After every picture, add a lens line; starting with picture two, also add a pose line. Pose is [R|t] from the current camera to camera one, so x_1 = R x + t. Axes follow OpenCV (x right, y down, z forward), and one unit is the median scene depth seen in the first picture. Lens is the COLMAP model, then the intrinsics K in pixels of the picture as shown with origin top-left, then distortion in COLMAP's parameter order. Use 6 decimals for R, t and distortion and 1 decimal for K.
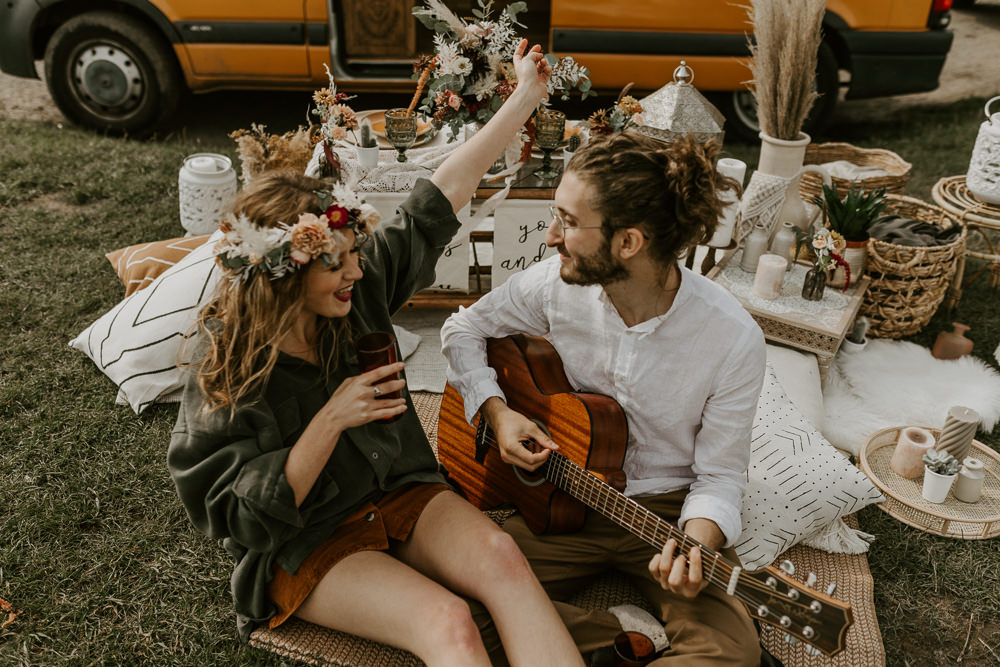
lens RADIAL K [[952.3, 0, 500.0], [0, 952.3, 333.5], [0, 0, 1]] dist [0.007542, 0.006731]
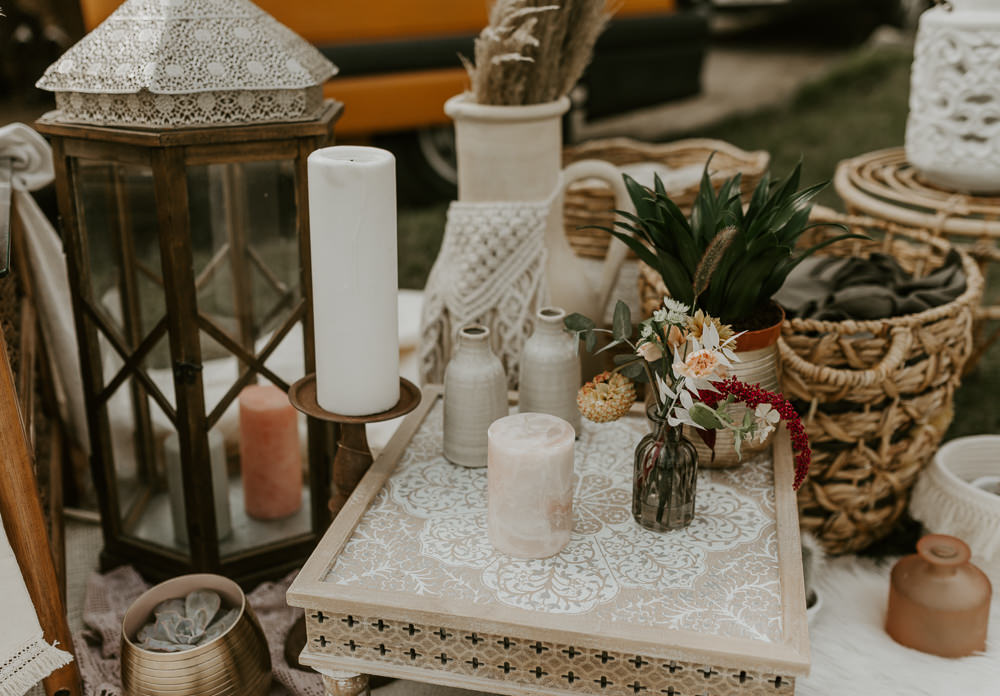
lens RADIAL K [[1035.8, 0, 500.0], [0, 1035.8, 348.0], [0, 0, 1]] dist [-0.001228, 0.001213]
pose [[0.952192, -0.167695, 0.255360, 0.183794], [0.195301, 0.976903, -0.086711, -0.072163], [-0.234921, 0.132437, 0.962950, 0.633707]]
